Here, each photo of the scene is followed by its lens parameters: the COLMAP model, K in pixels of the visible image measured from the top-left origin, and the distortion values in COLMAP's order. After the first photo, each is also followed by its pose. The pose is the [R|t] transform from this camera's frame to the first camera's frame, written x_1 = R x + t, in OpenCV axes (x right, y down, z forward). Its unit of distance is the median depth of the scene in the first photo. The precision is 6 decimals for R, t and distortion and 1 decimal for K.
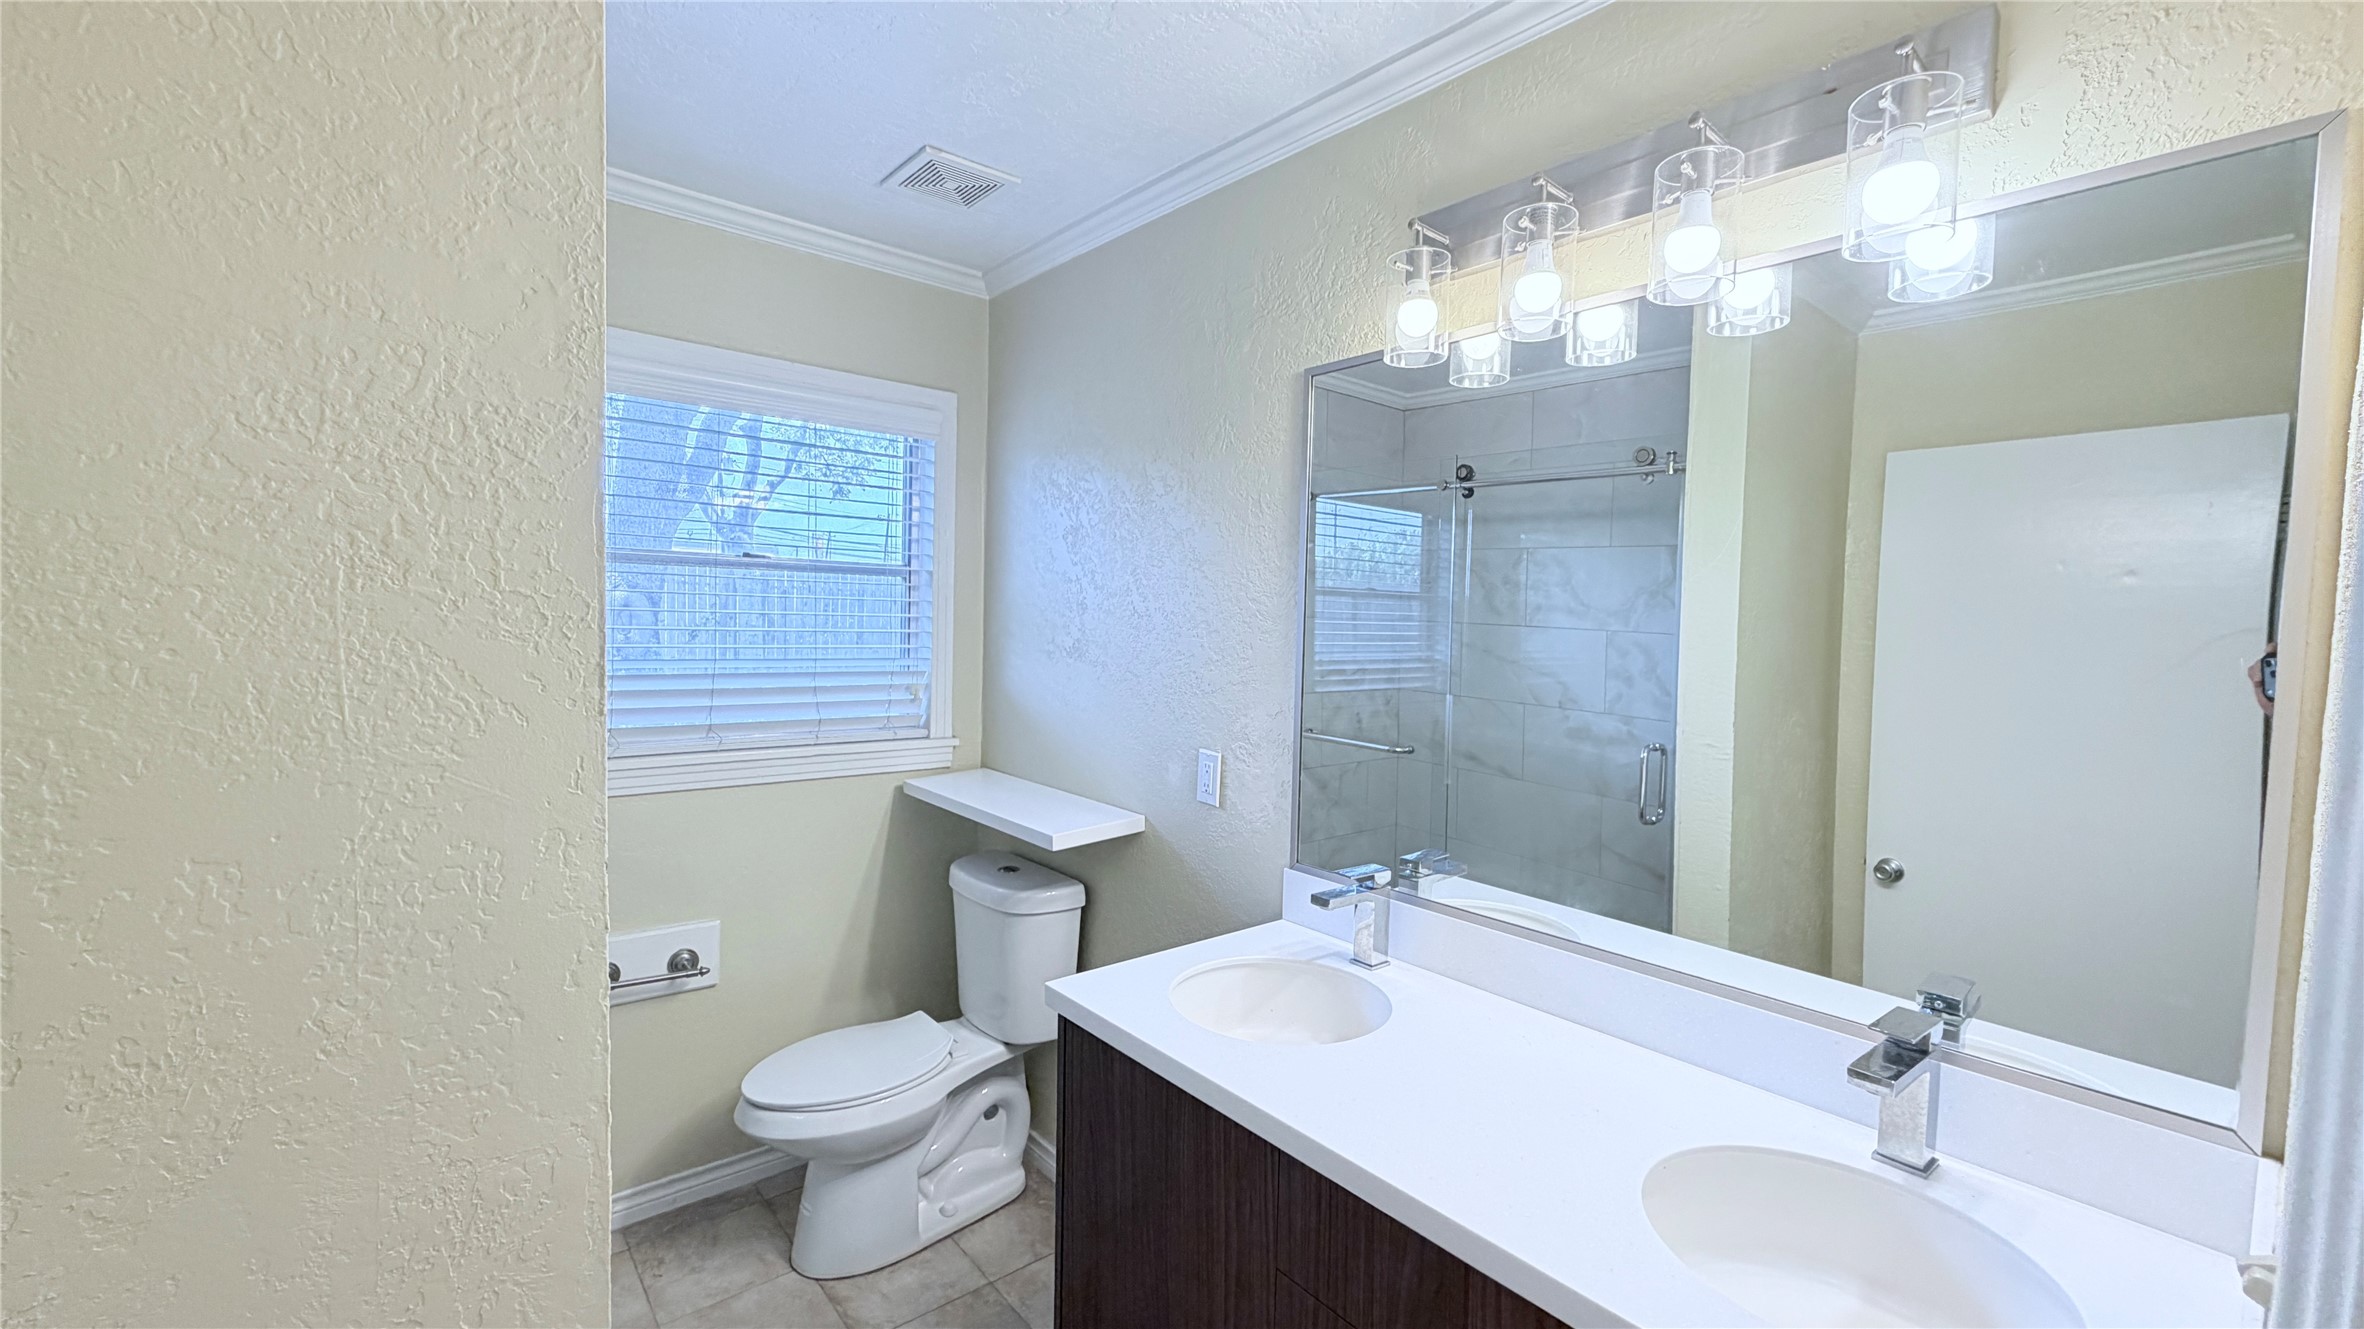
lens RADIAL K [[943.1, 0, 1173.6], [0, 943.1, 660.4], [0, 0, 1]] dist [0.001746, -0.000312]
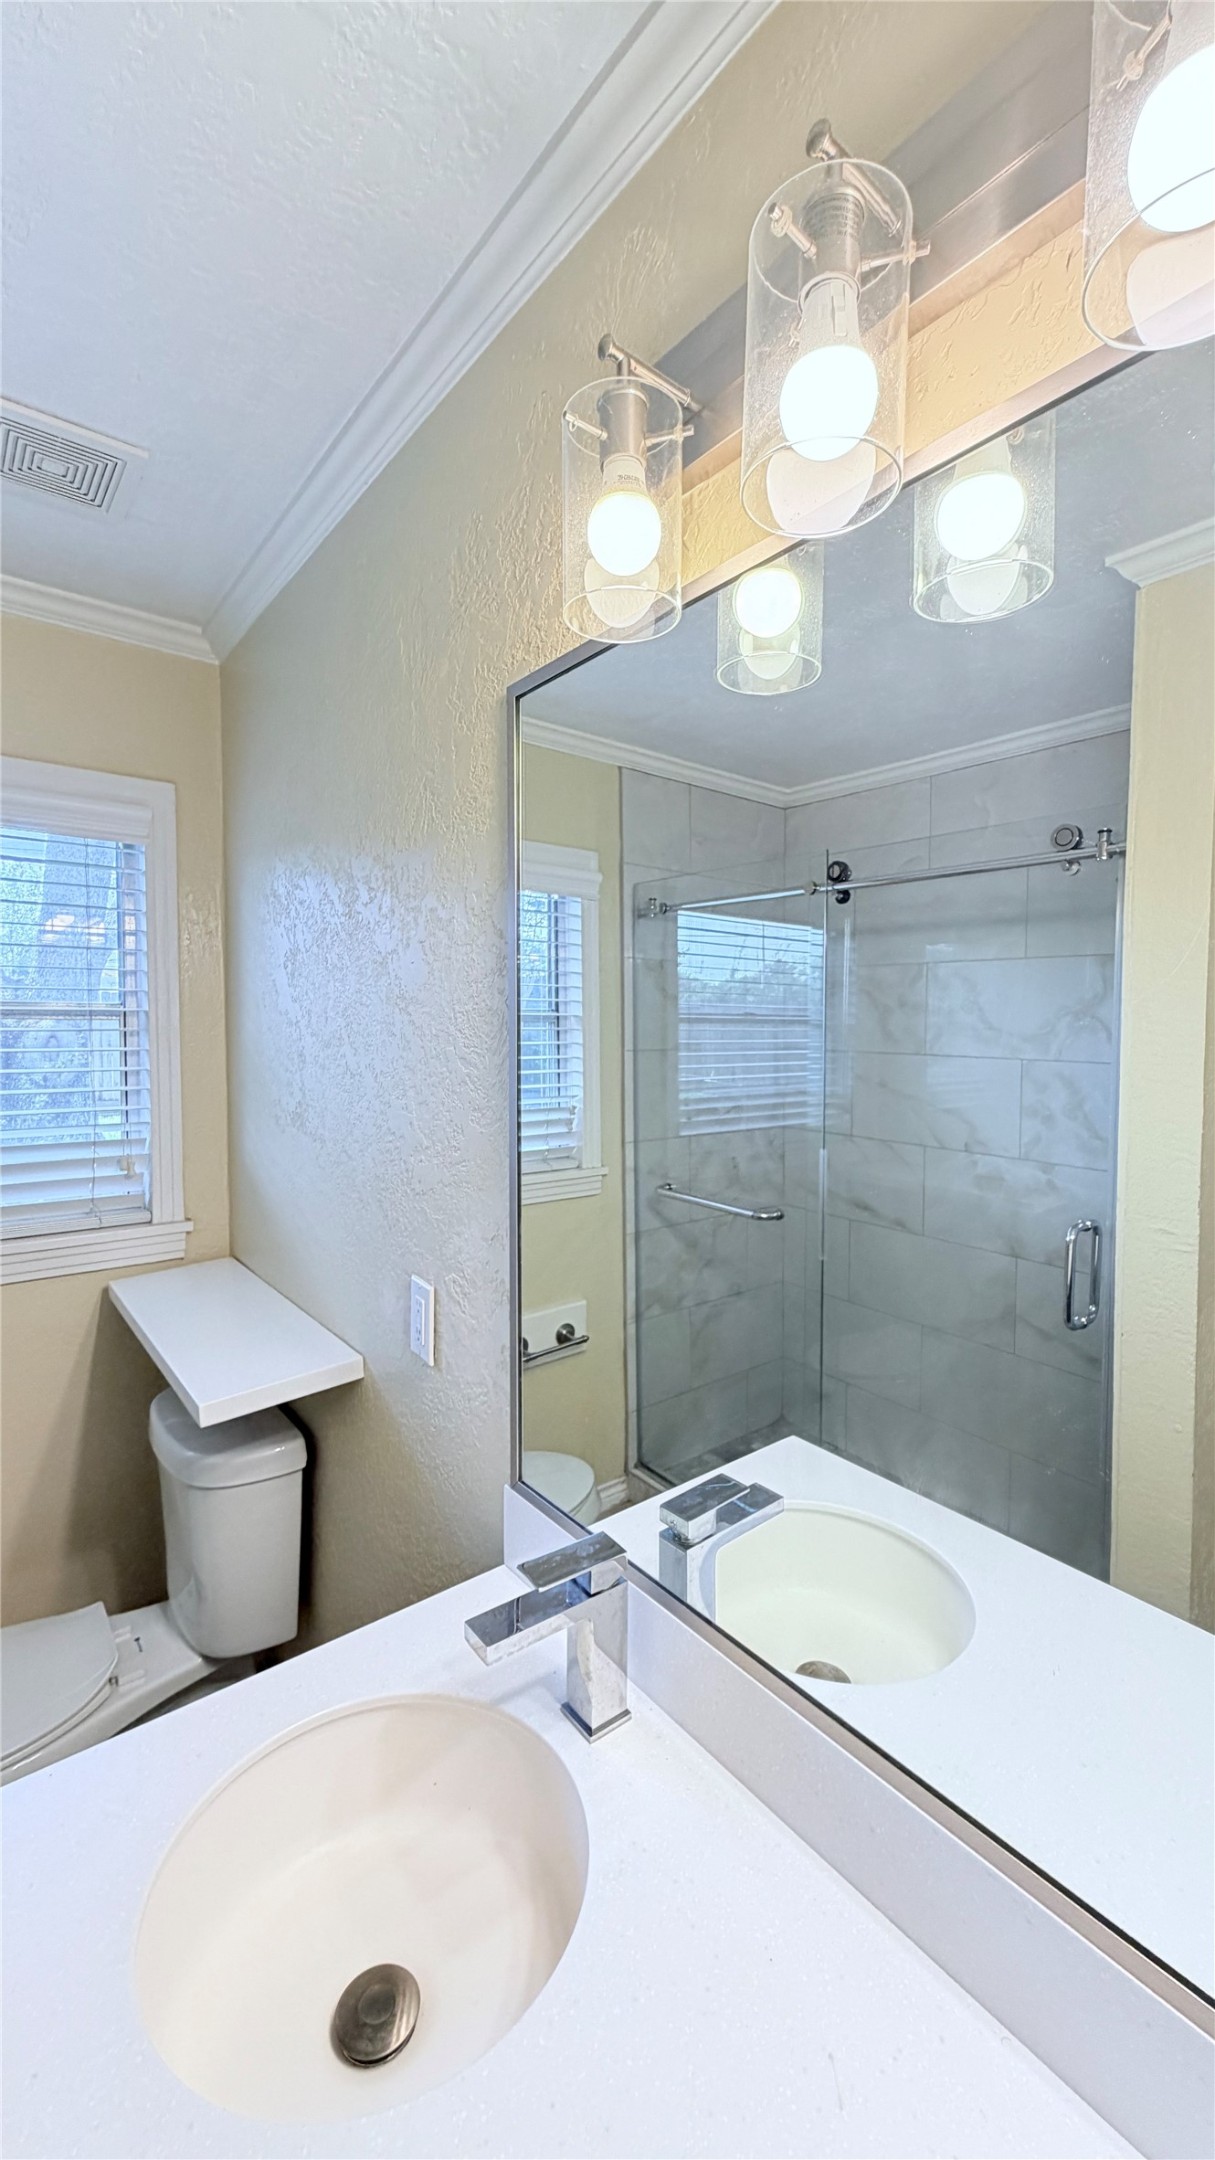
lens RADIAL K [[861.7, 0, 605.6], [0, 861.7, 1077.8], [0, 0, 1]] dist [0.001746, -0.000312]
pose [[0.999486, -0.019384, -0.025531, 0.139528], [0.019654, 0.999753, 0.010367, -0.039256], [0.025323, -0.010863, 0.999620, 0.287921]]
